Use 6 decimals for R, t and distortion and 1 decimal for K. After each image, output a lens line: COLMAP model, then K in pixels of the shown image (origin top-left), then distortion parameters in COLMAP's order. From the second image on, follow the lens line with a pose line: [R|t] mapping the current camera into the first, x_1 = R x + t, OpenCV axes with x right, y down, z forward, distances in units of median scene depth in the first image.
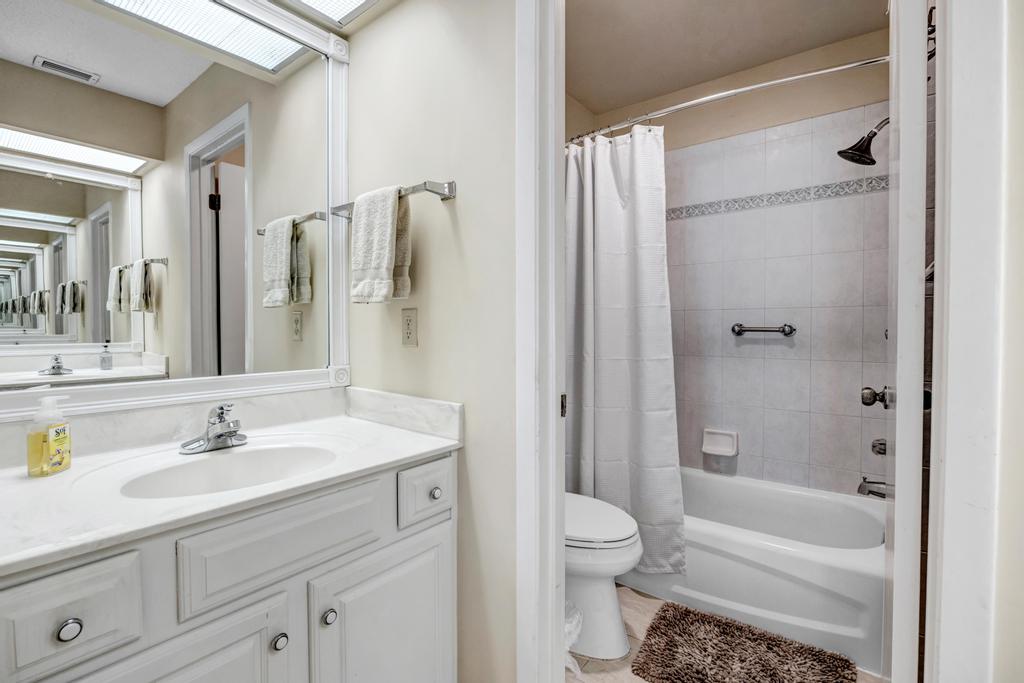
lens RADIAL K [[480.5, 0, 512.0], [0, 480.5, 341.5], [0, 0, 1]] dist [-0.000234, -0.000029]
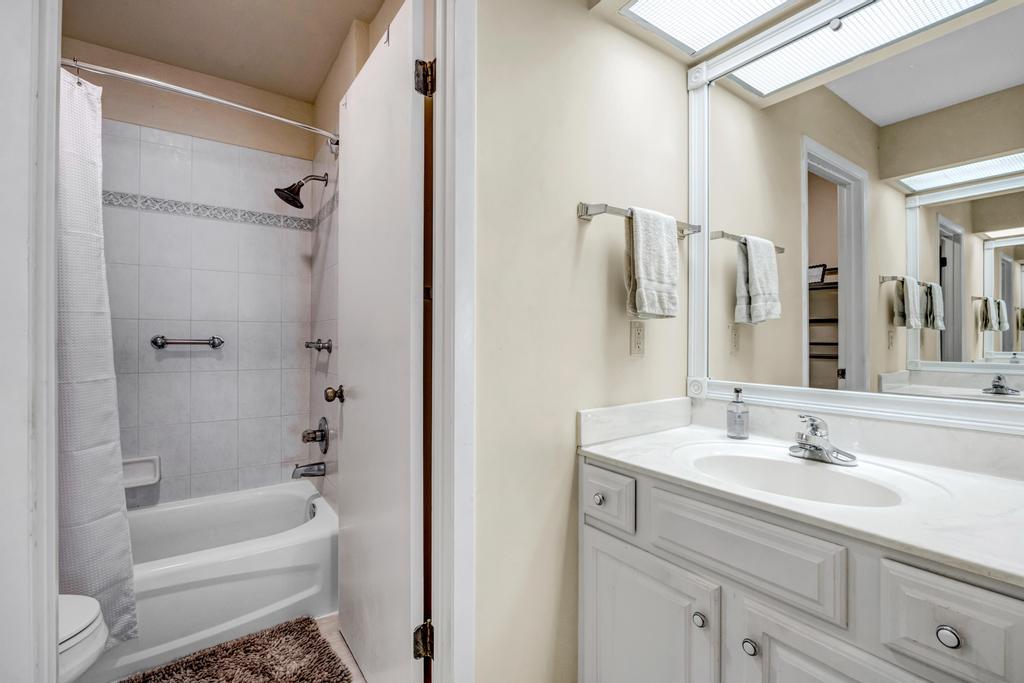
lens RADIAL K [[463.5, 0, 512.0], [0, 463.5, 341.5], [0, 0, 1]] dist [-0.002519, -0.000263]
pose [[0.296587, -0.001663, 0.955004, -0.212234], [0.024207, 0.999690, -0.005777, -0.005502], [-0.954699, 0.024832, 0.296535, 0.129146]]
